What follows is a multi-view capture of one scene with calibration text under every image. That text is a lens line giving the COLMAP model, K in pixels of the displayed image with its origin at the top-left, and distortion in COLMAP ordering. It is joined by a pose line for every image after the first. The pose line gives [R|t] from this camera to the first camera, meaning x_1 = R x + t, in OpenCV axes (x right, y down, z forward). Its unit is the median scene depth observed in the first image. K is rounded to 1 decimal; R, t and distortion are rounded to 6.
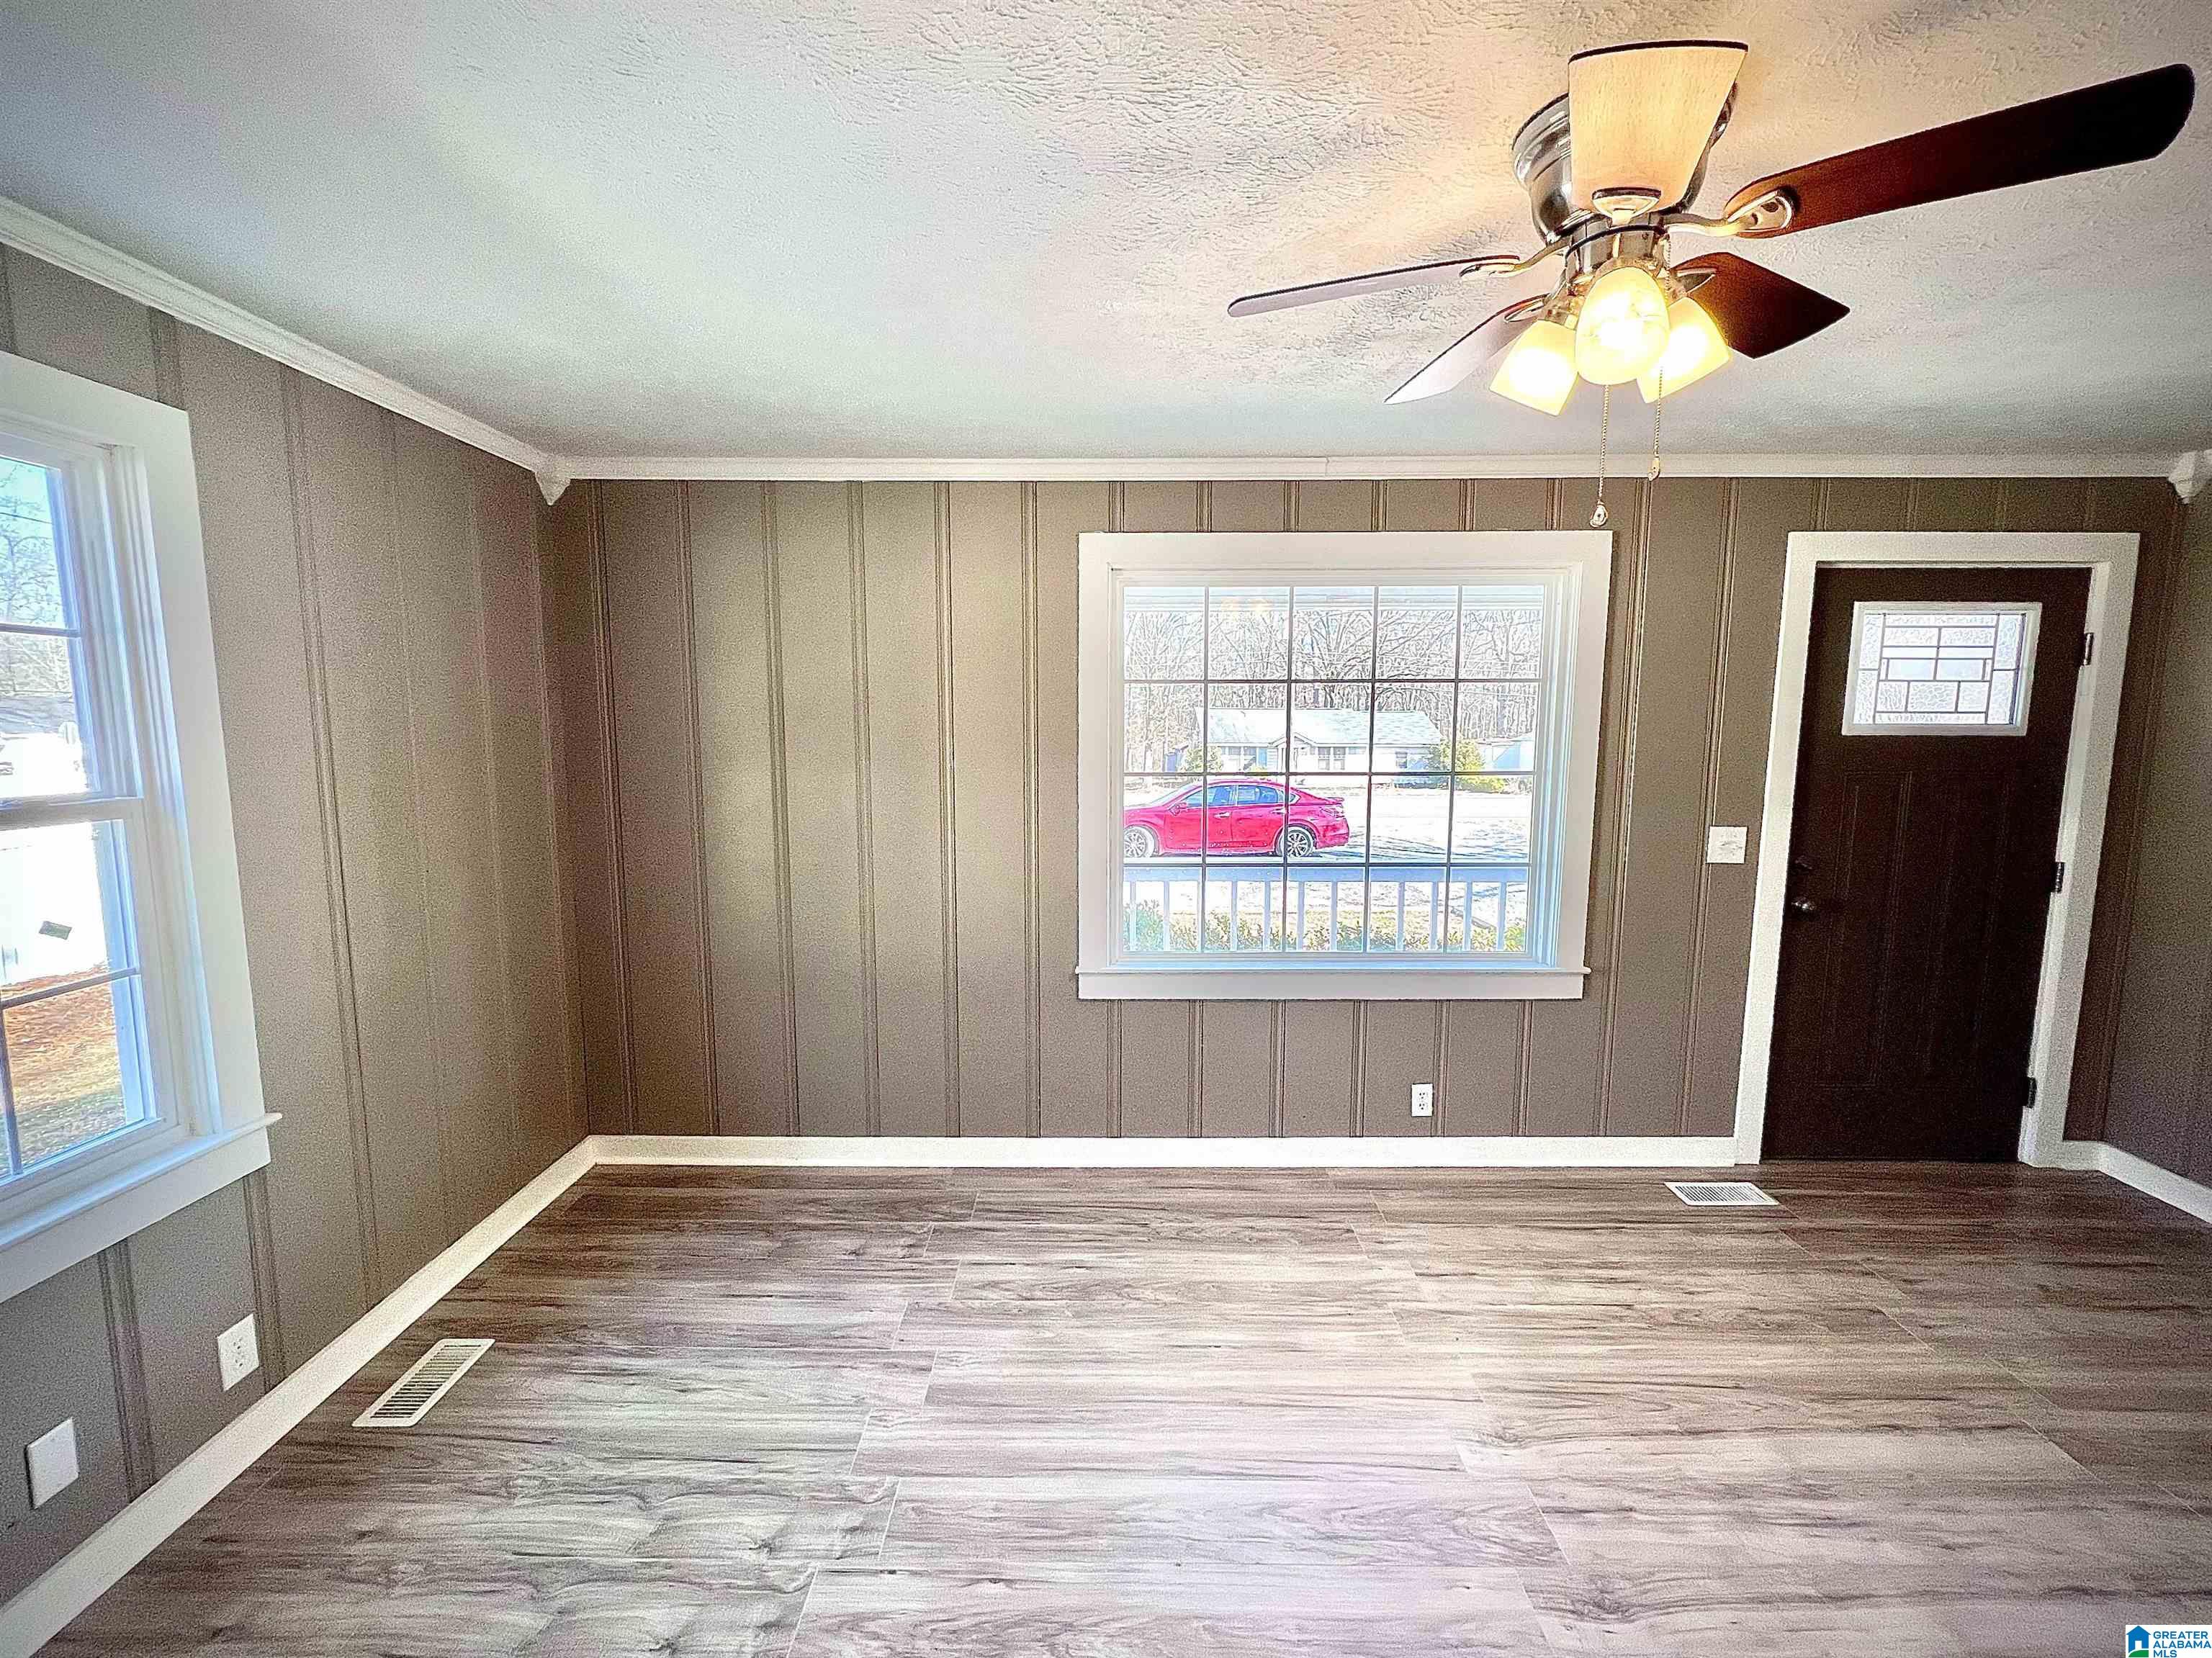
lens RADIAL K [[943.1, 0, 1106.0], [0, 943.1, 829.0], [0, 0, 1]] dist [-0.001664, 0.000478]
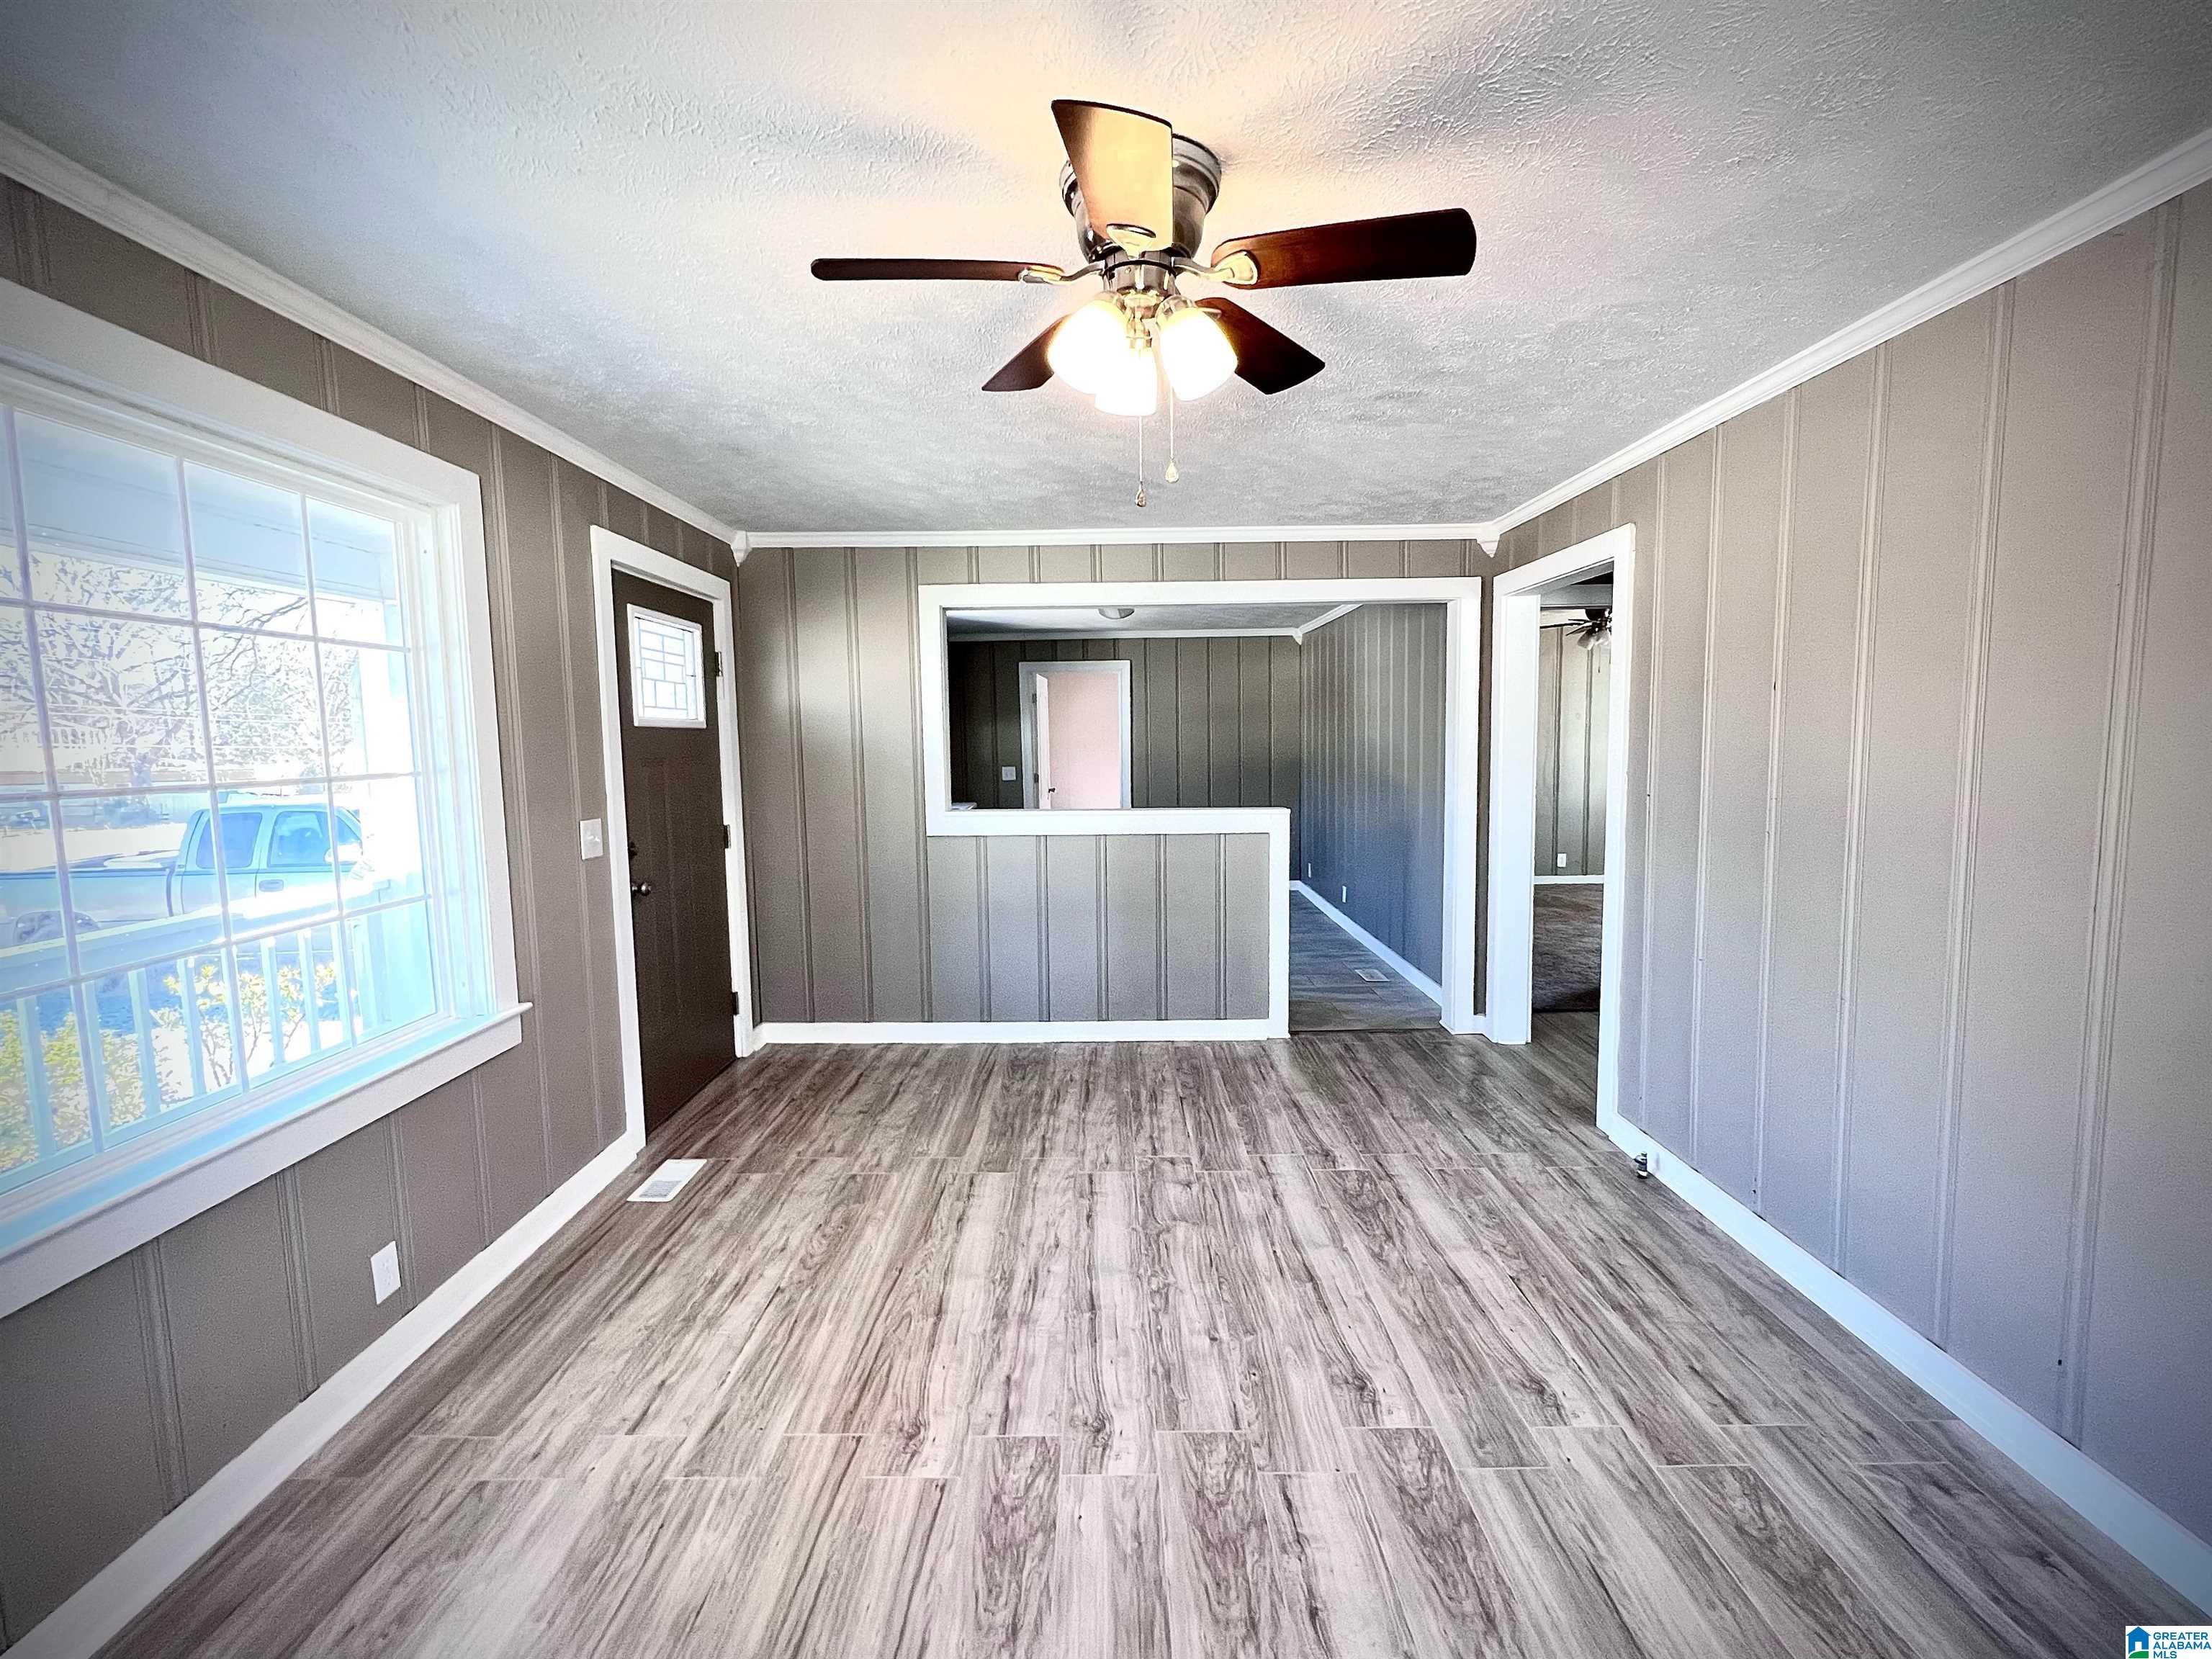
lens RADIAL K [[943.2, 0, 1106.0], [0, 943.2, 829.5], [0, 0, 1]] dist [-0.001664, 0.000478]
pose [[-0.012597, -0.096051, 0.995297, -0.352588], [0.130530, 0.986700, 0.096874, -0.019312], [-0.991364, 0.131136, 0.000108, 0.542355]]
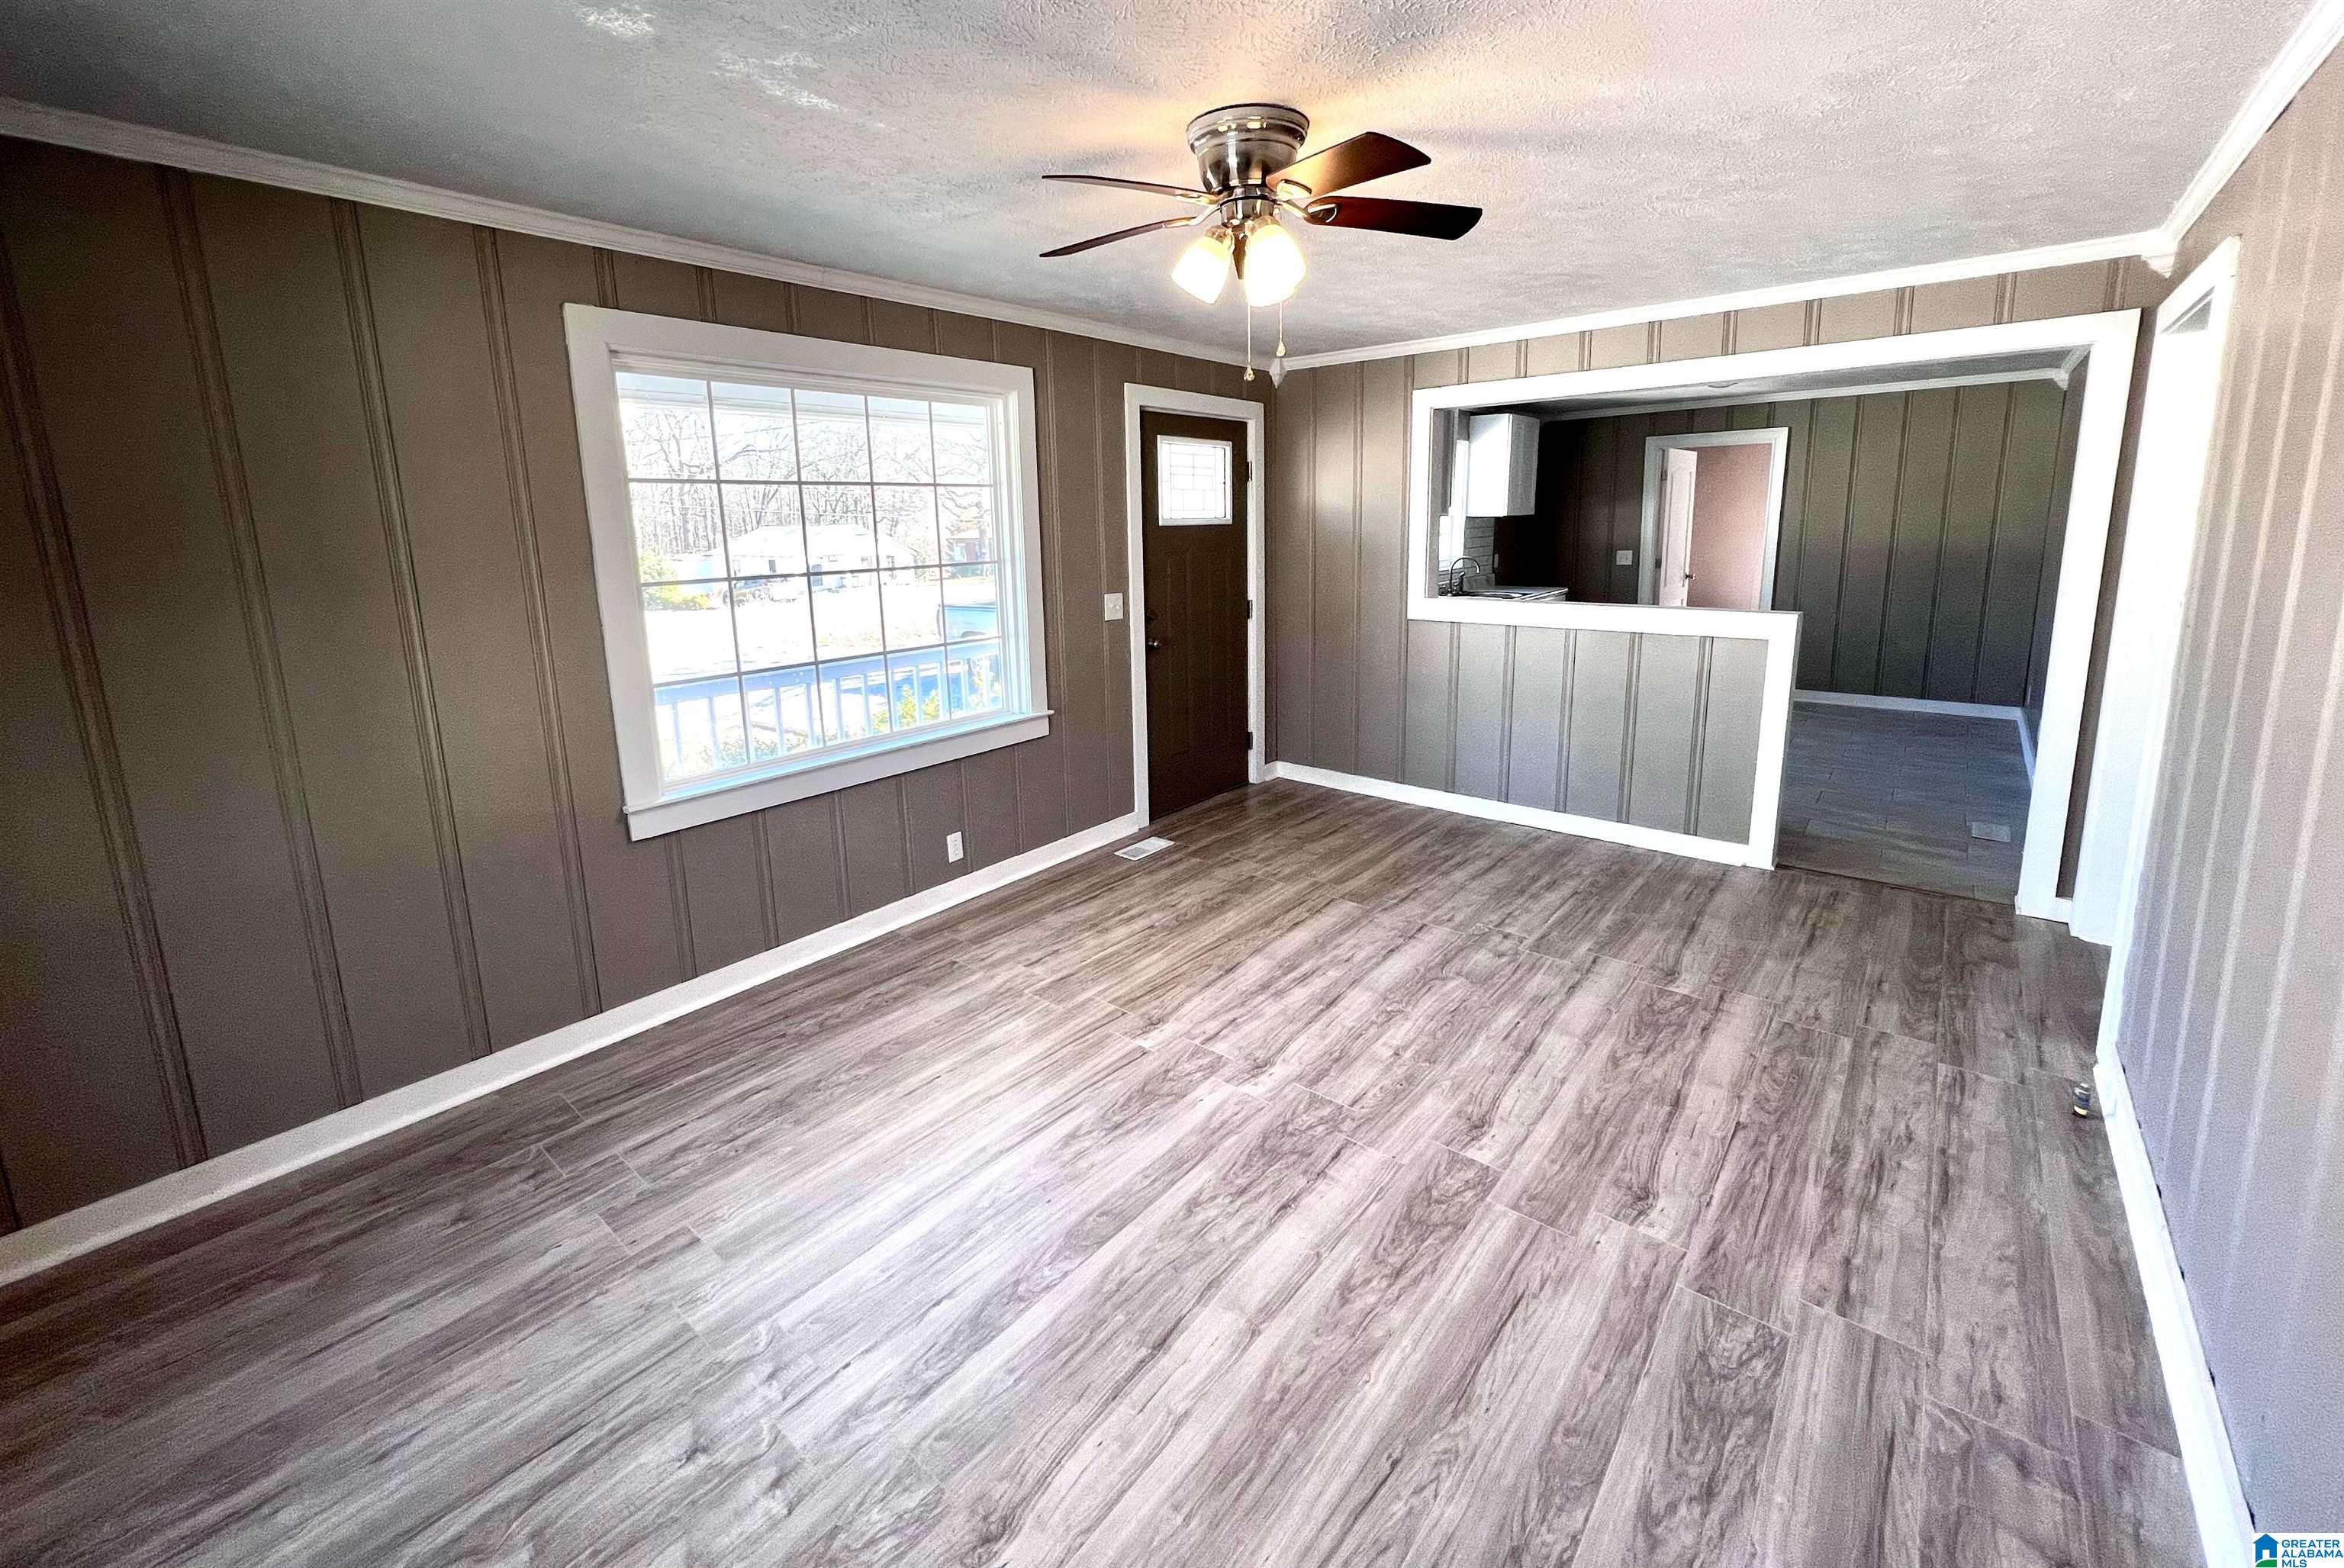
lens RADIAL K [[942.4, 0, 1177.8], [0, 942.4, 692.9], [0, 0, 1]] dist [-0.000091, 0.000095]
pose [[0.627221, -0.153344, 0.763597, -0.419276], [0.111752, 0.988000, 0.106615, 0.005685], [-0.770782, 0.018463, 0.636831, 0.044621]]
